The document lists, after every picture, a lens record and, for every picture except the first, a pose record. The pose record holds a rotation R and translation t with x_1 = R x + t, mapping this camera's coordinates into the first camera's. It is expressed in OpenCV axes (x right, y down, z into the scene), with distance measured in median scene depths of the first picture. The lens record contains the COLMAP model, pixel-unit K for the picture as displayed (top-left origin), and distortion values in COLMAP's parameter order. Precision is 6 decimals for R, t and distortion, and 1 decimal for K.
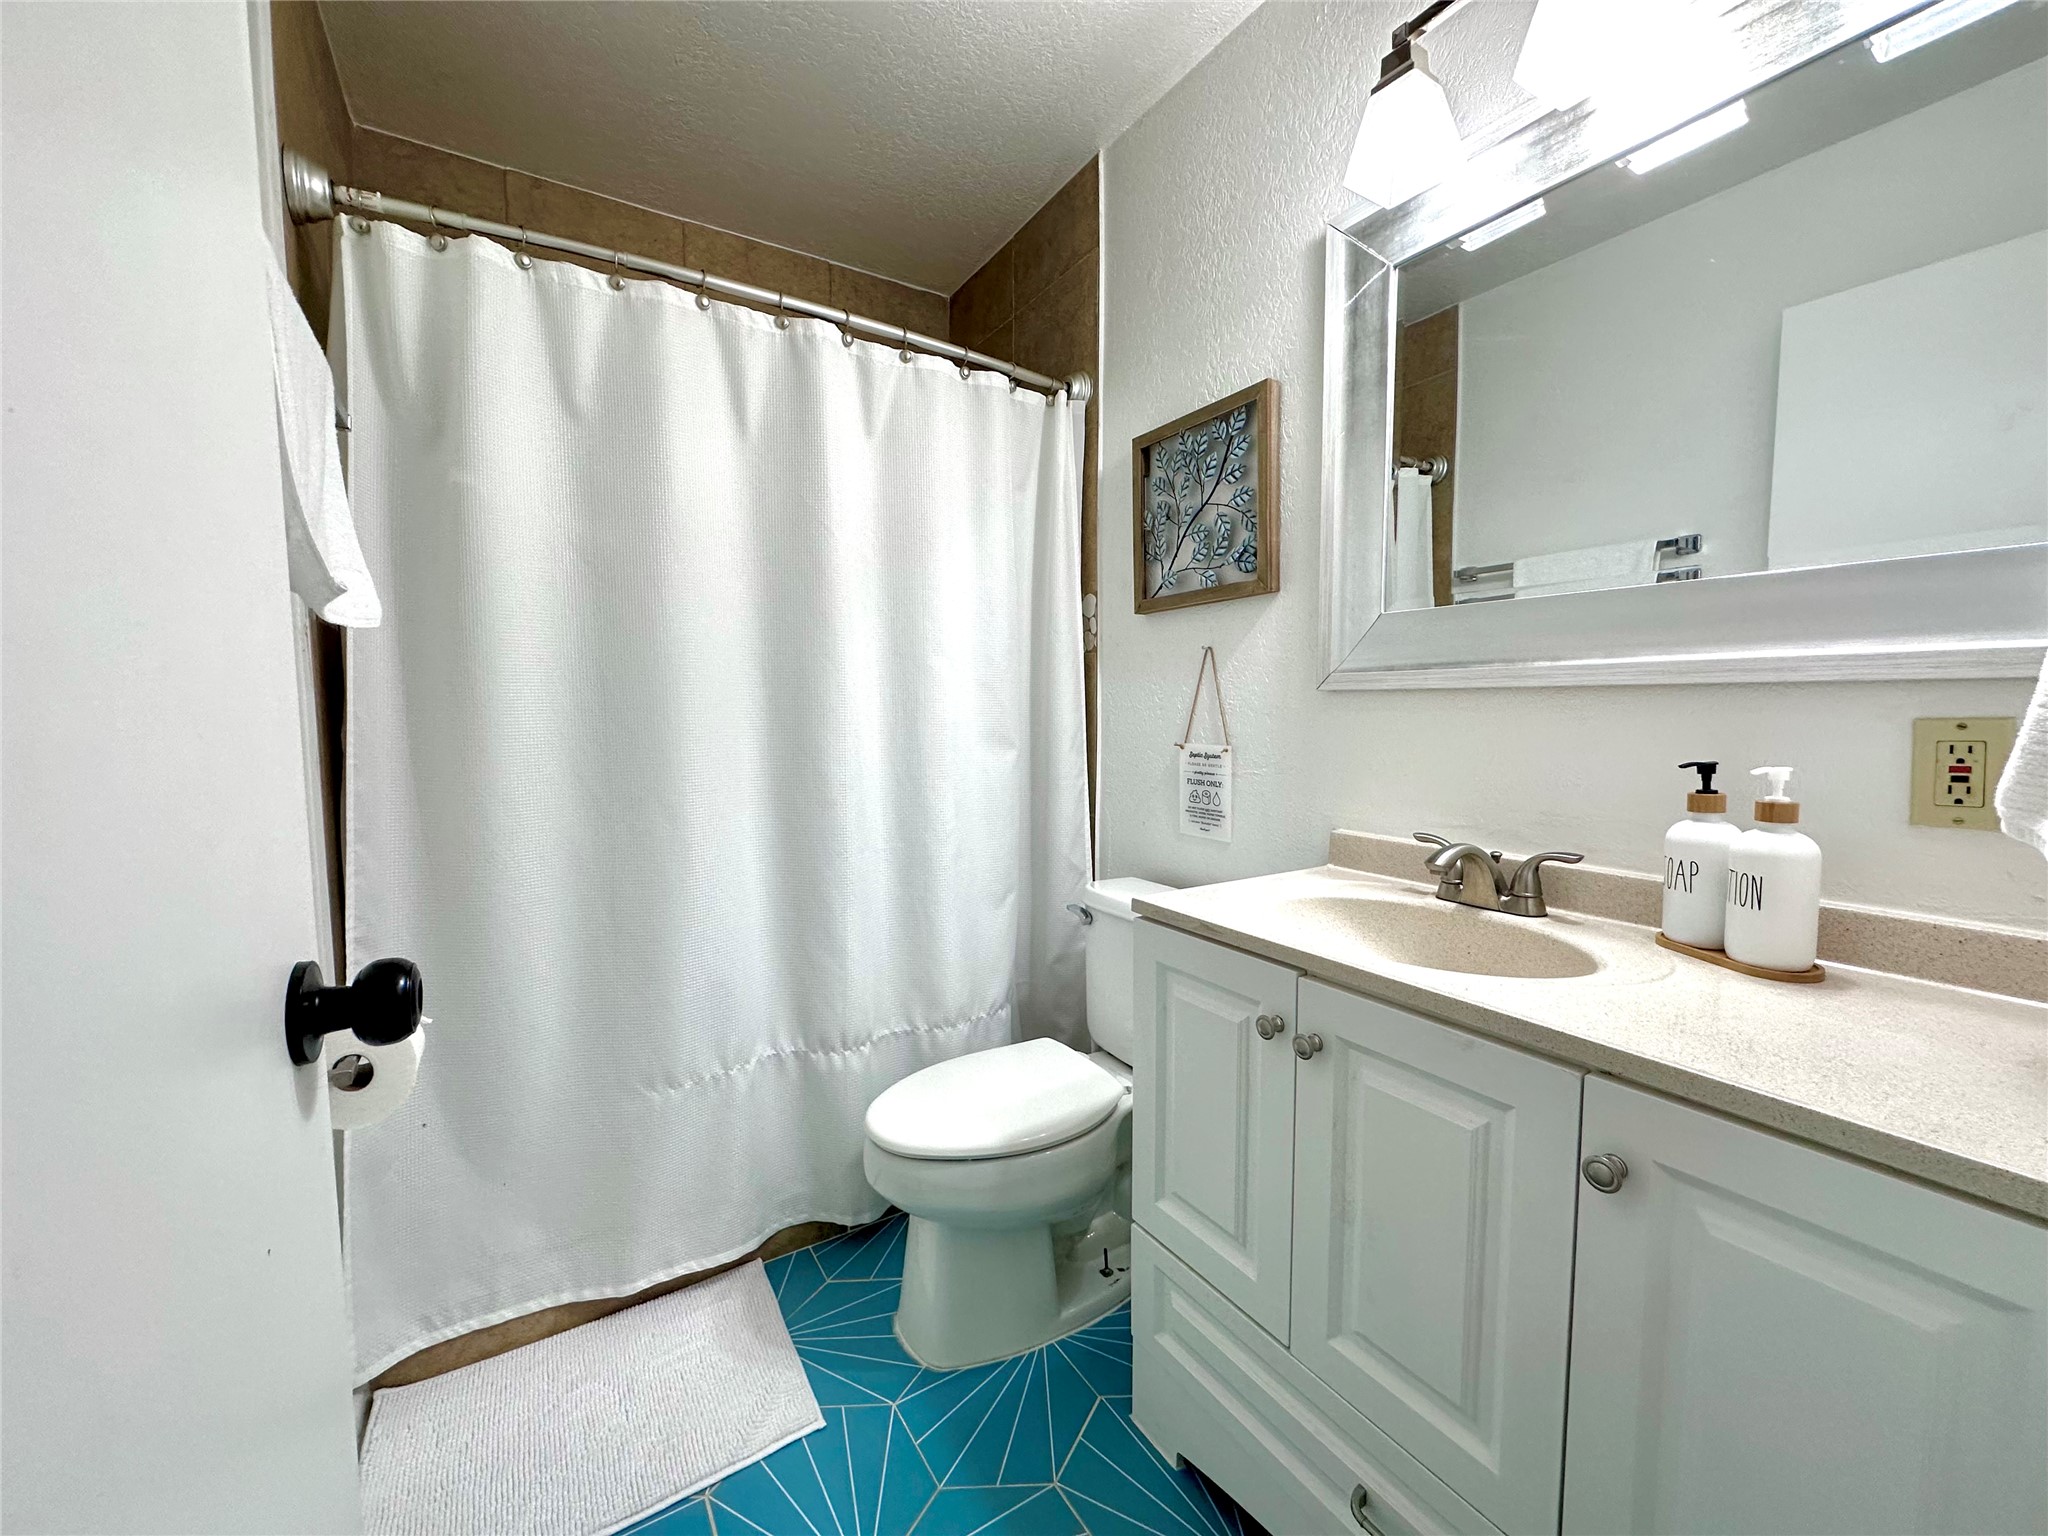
lens RADIAL K [[817.8, 0, 1030.2], [0, 817.8, 770.0], [0, 0, 1]] dist [0.001550, 0.000028]
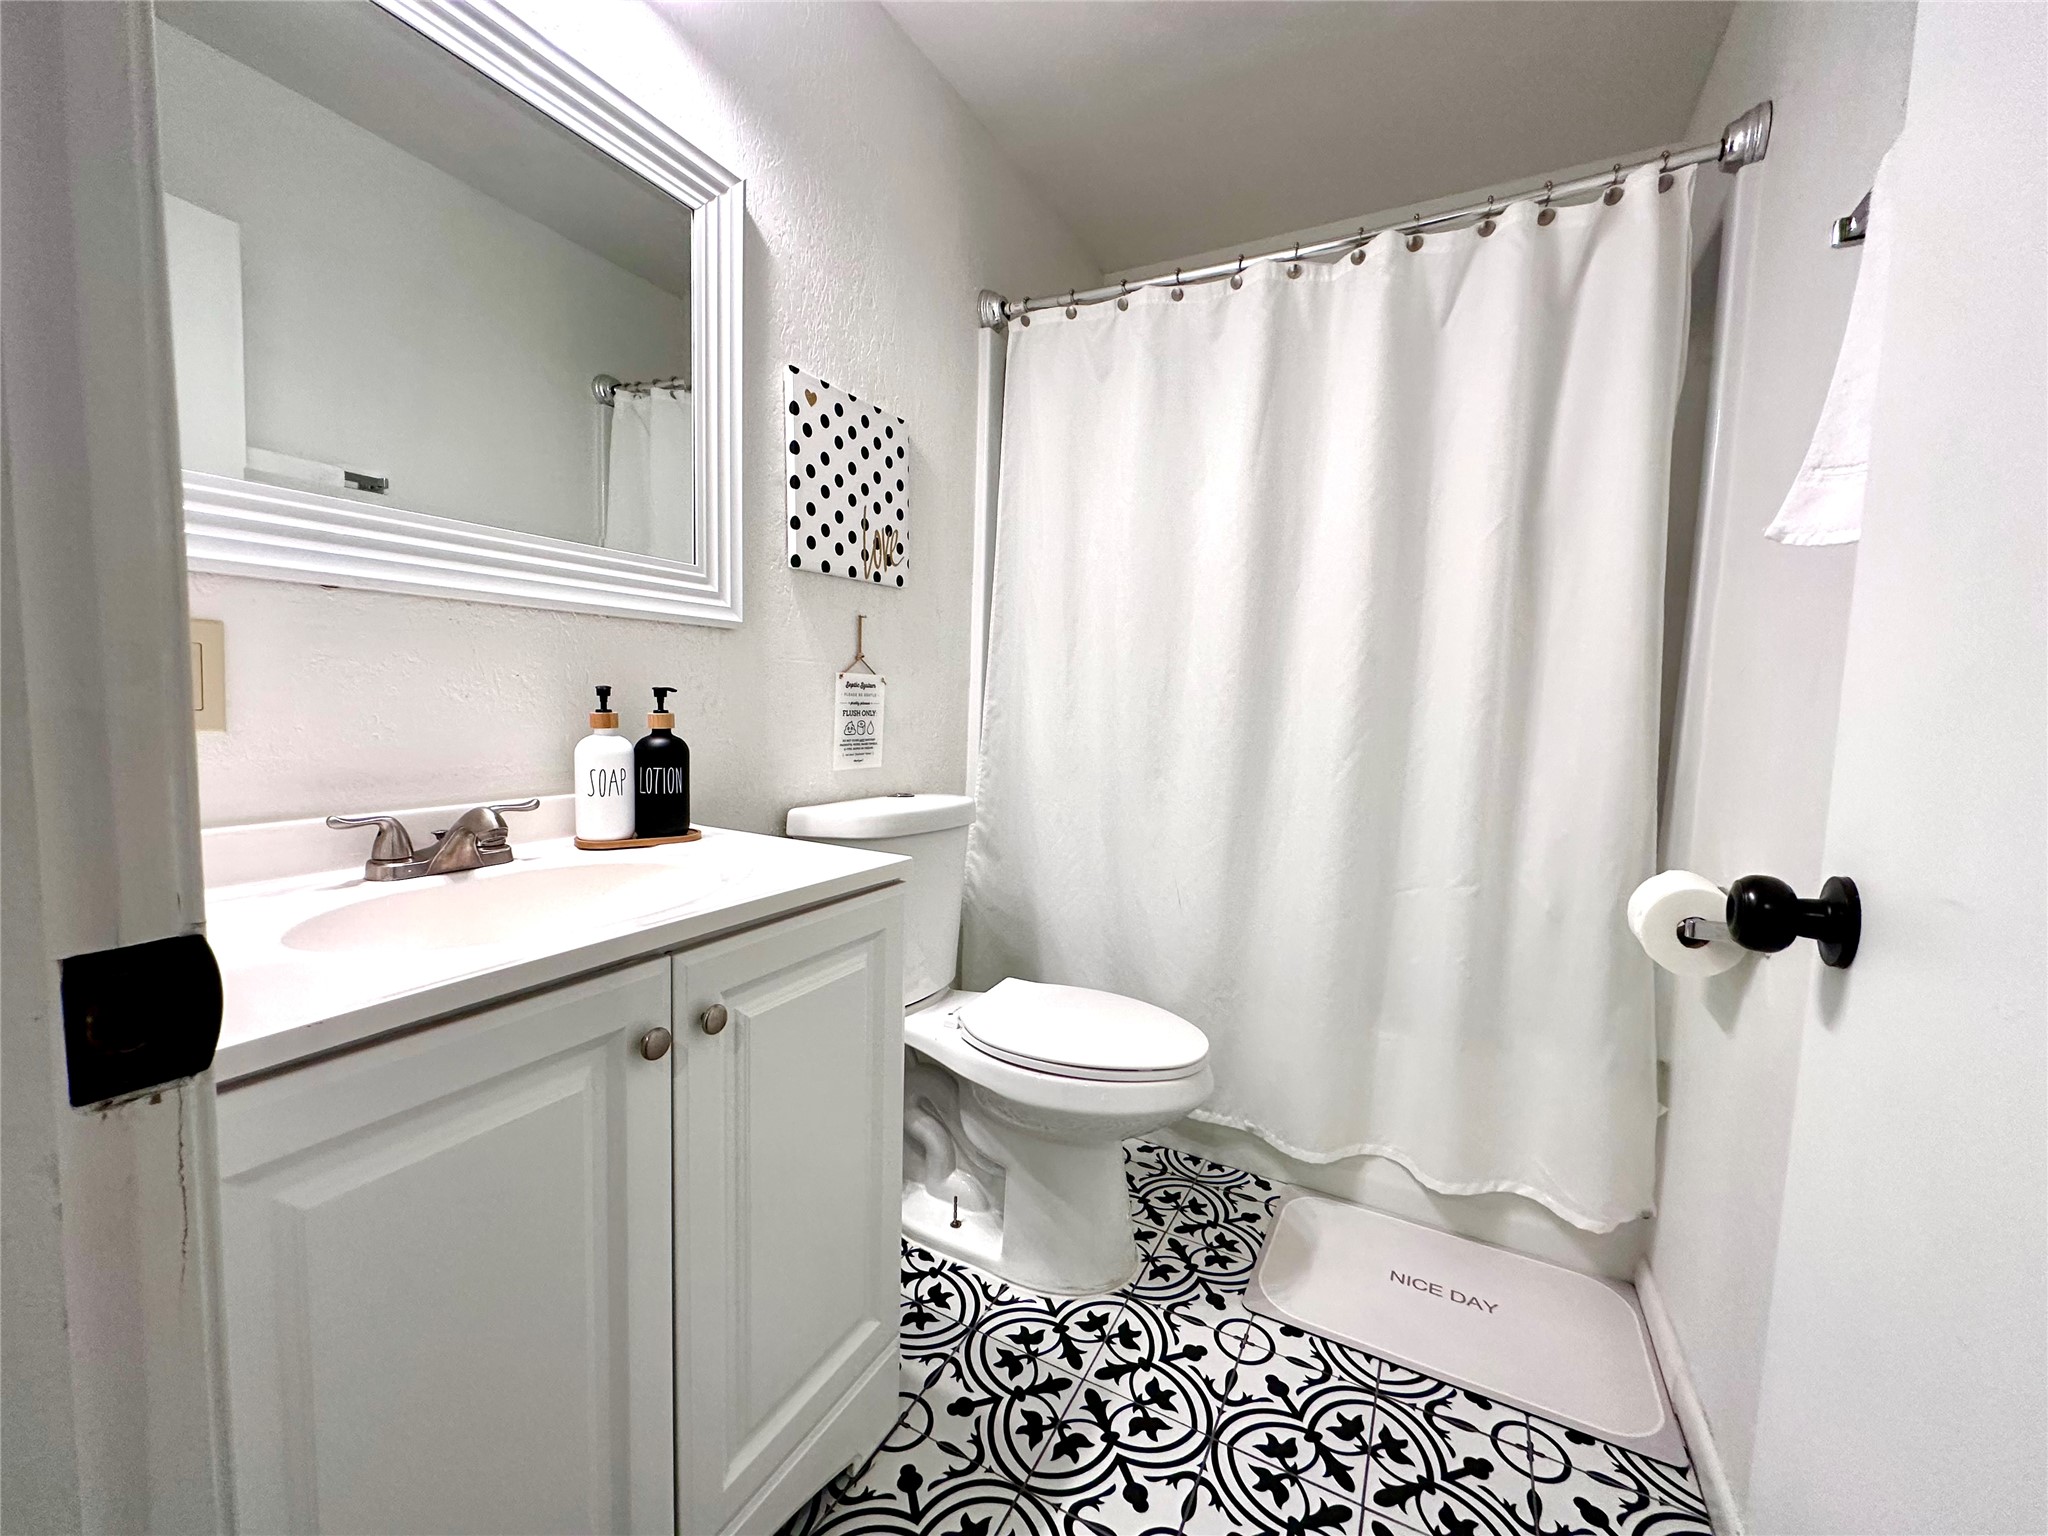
lens RADIAL K [[817.8, 0, 1029.1], [0, 817.8, 762.9], [0, 0, 1]] dist [0.001550, 0.000028]
pose [[-0.503650, -0.090170, 0.859189, -0.740316], [0.018750, 0.993163, 0.115221, -0.034378], [-0.863704, 0.074141, -0.498516, 1.313586]]
